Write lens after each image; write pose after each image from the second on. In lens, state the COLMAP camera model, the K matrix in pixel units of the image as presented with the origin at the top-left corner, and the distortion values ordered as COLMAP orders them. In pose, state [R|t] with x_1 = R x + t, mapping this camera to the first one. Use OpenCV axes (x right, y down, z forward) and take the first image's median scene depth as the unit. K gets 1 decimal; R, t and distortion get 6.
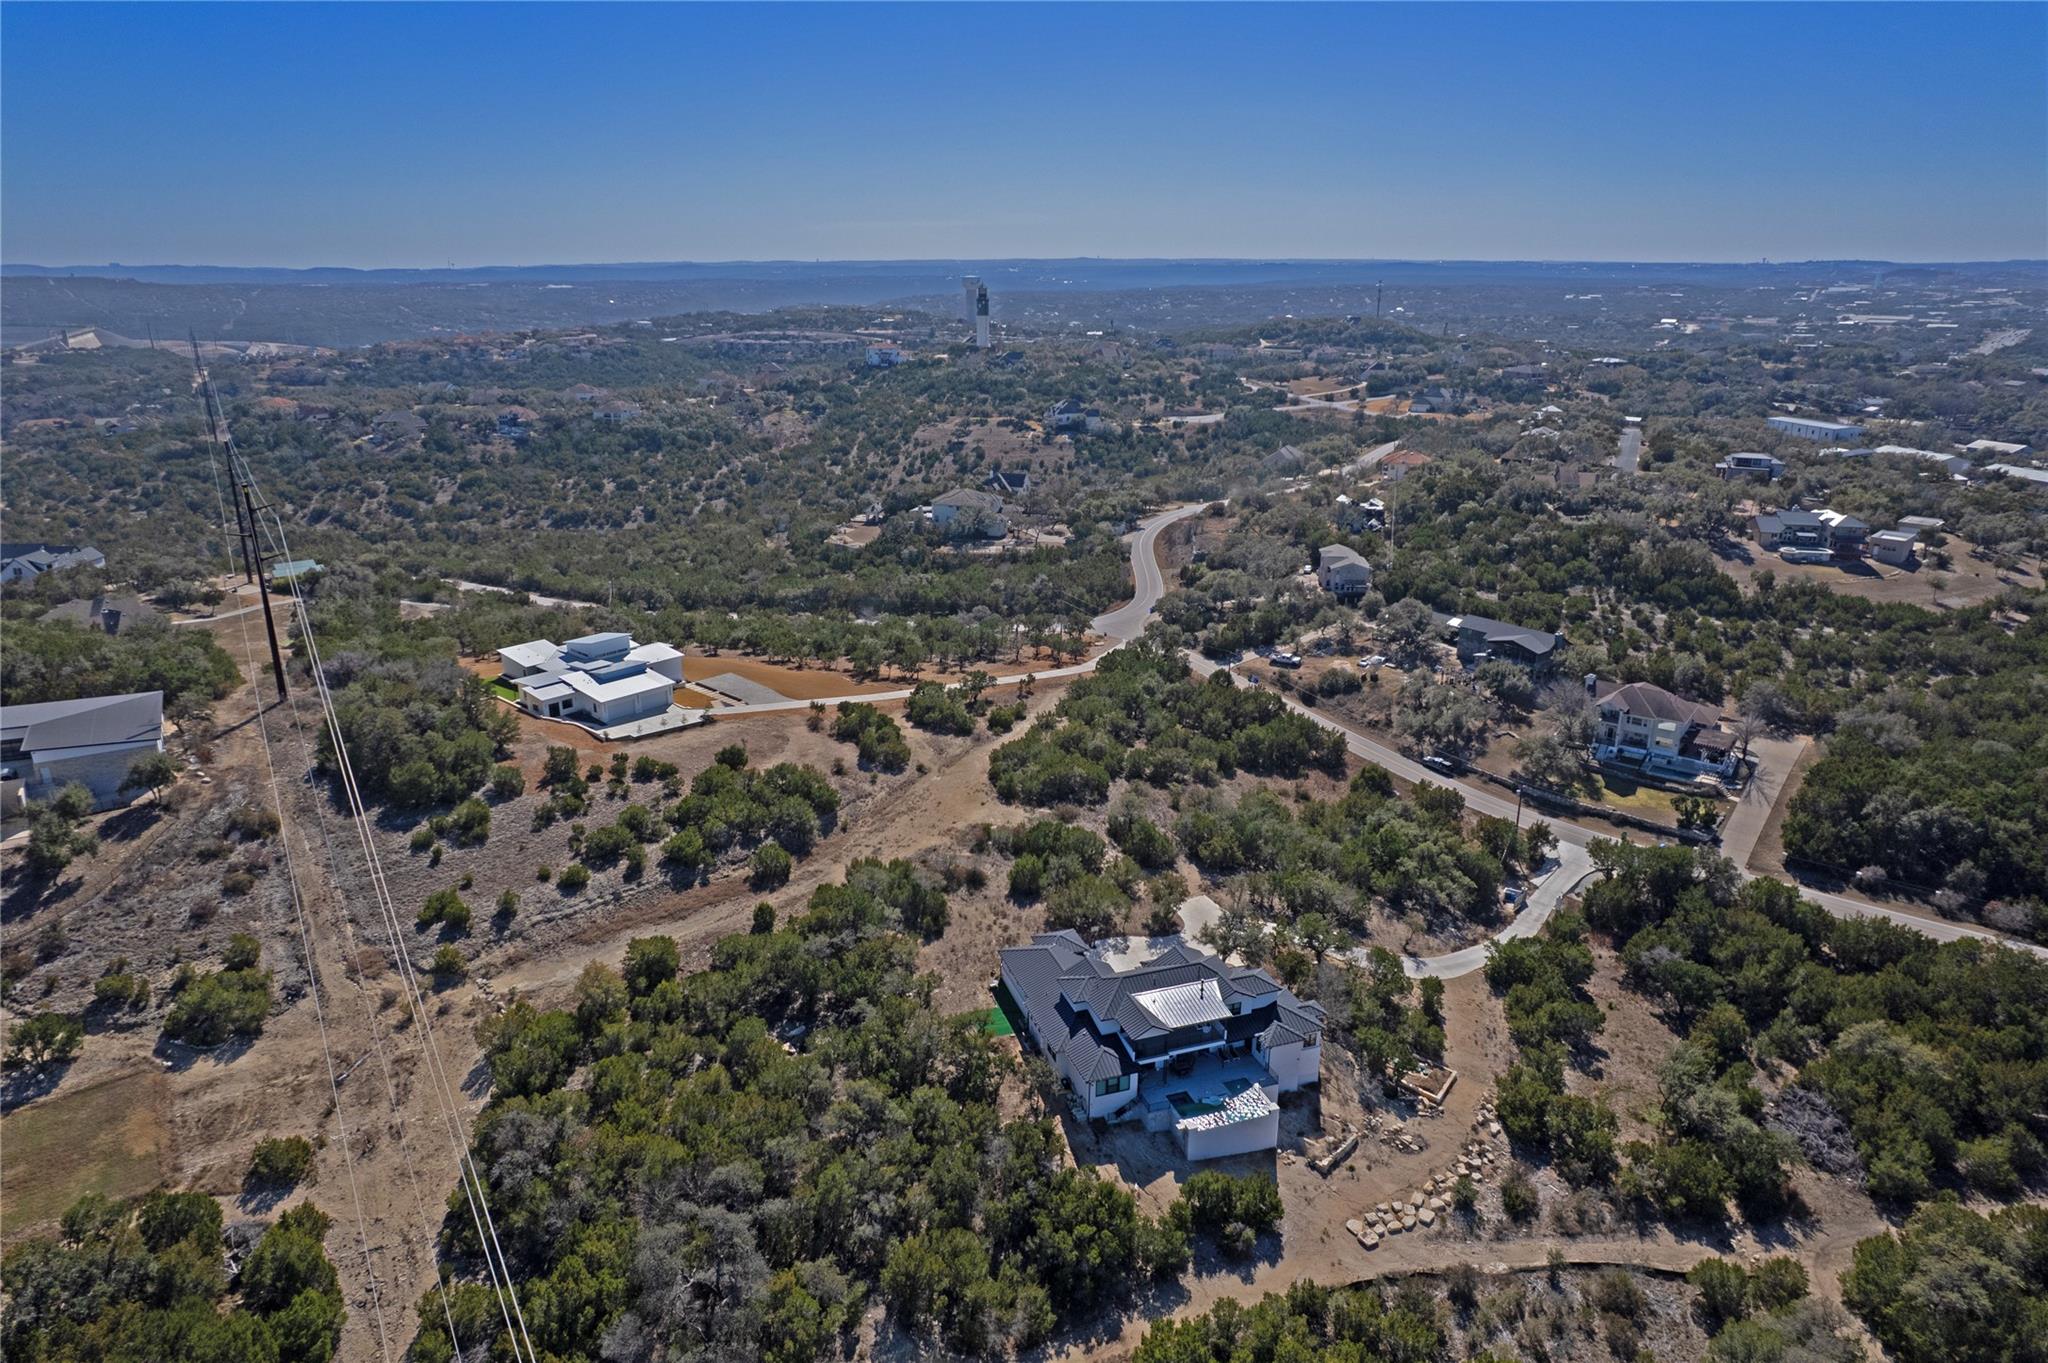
lens RADIAL K [[1305.5, 0, 1023.2], [0, 1305.5, 692.3], [0, 0, 1]] dist [-0.075464, 0.070126]
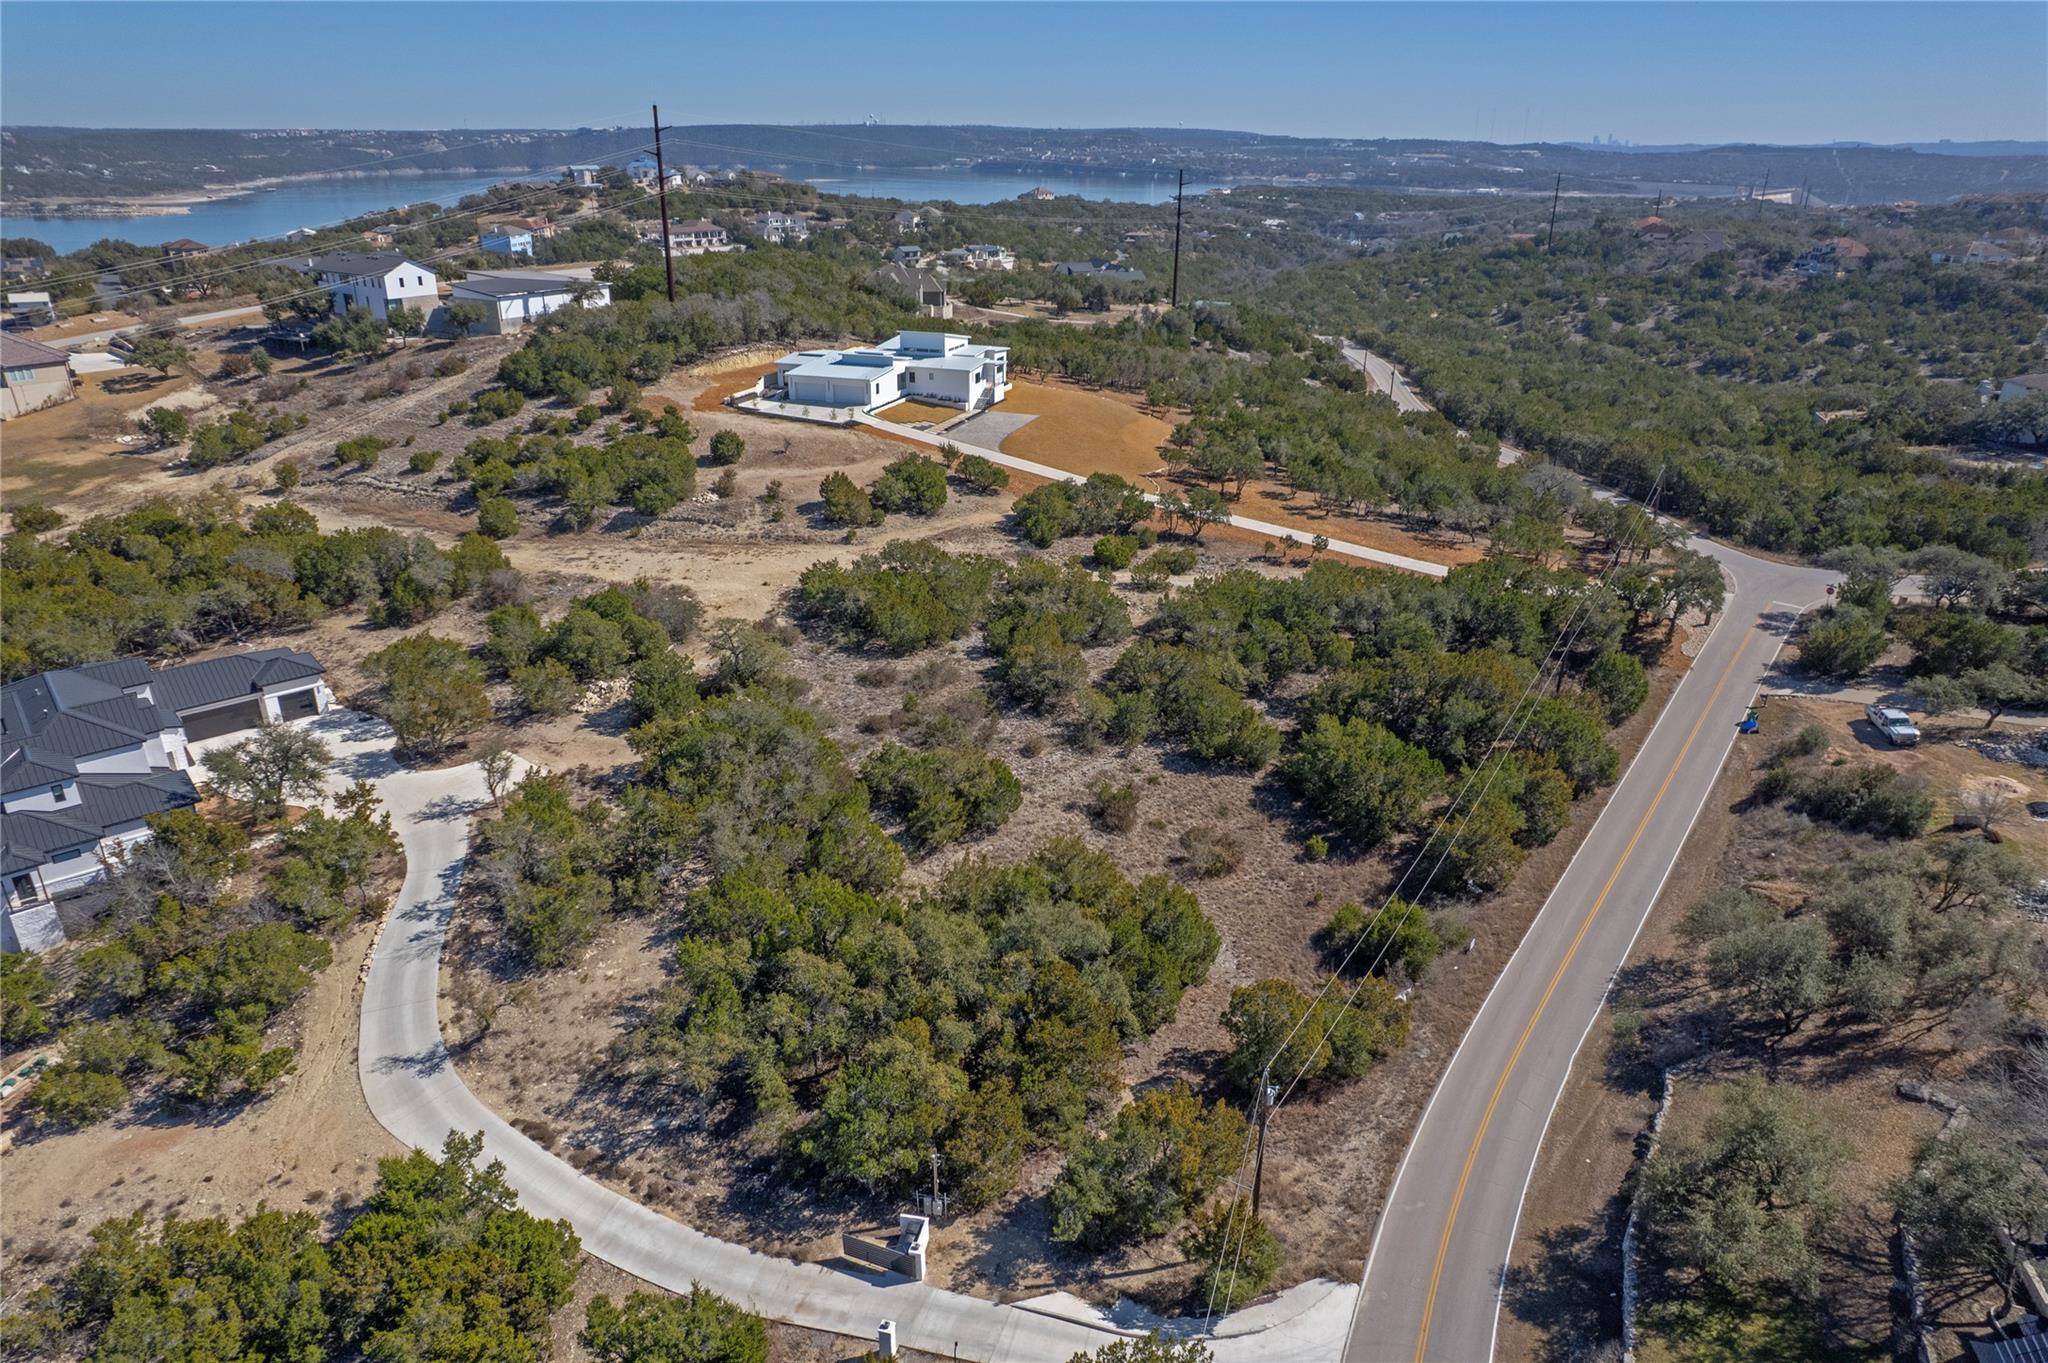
lens RADIAL K [[1305.5, 0, 1023.2], [0, 1305.5, 692.3], [0, 0, 1]] dist [-0.075464, 0.070126]
pose [[0.371987, 0.369622, -0.851473, 0.635353], [-0.299148, 0.916095, 0.266984, -0.086586], [0.878713, 0.155402, 0.451347, 0.836719]]
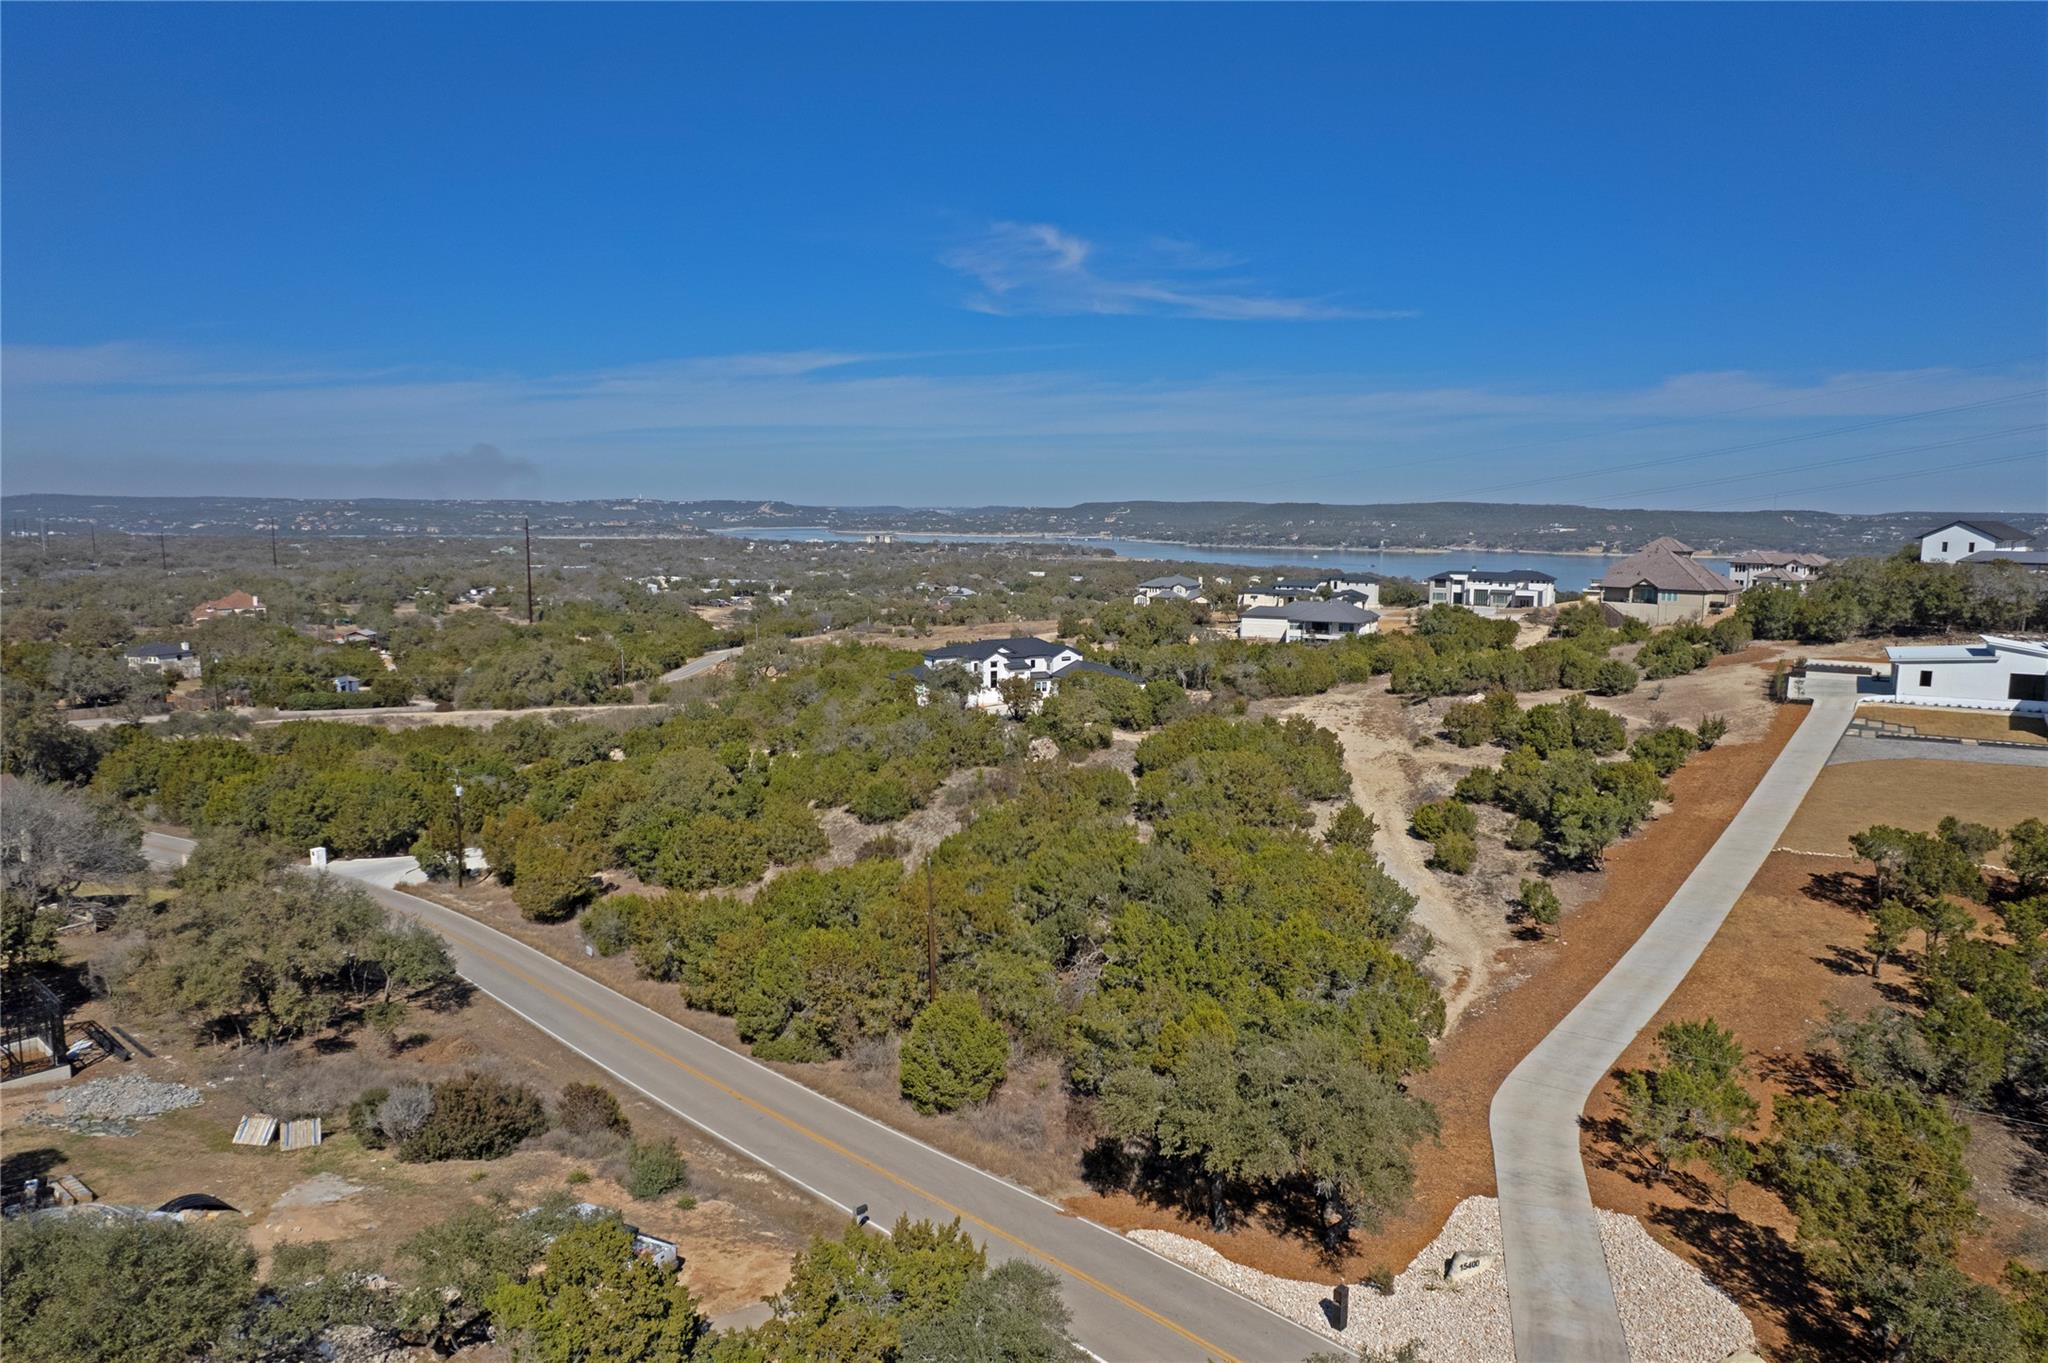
lens RADIAL K [[1308.2, 0, 1023.6], [0, 1308.2, 689.1], [0, 0, 1]] dist [-0.075341, 0.068527]
pose [[-0.983037, 0.018649, -0.182454, 0.253299], [-0.064292, 0.896652, 0.438043, -0.252776], [0.171767, 0.442343, -0.880244, 1.638332]]
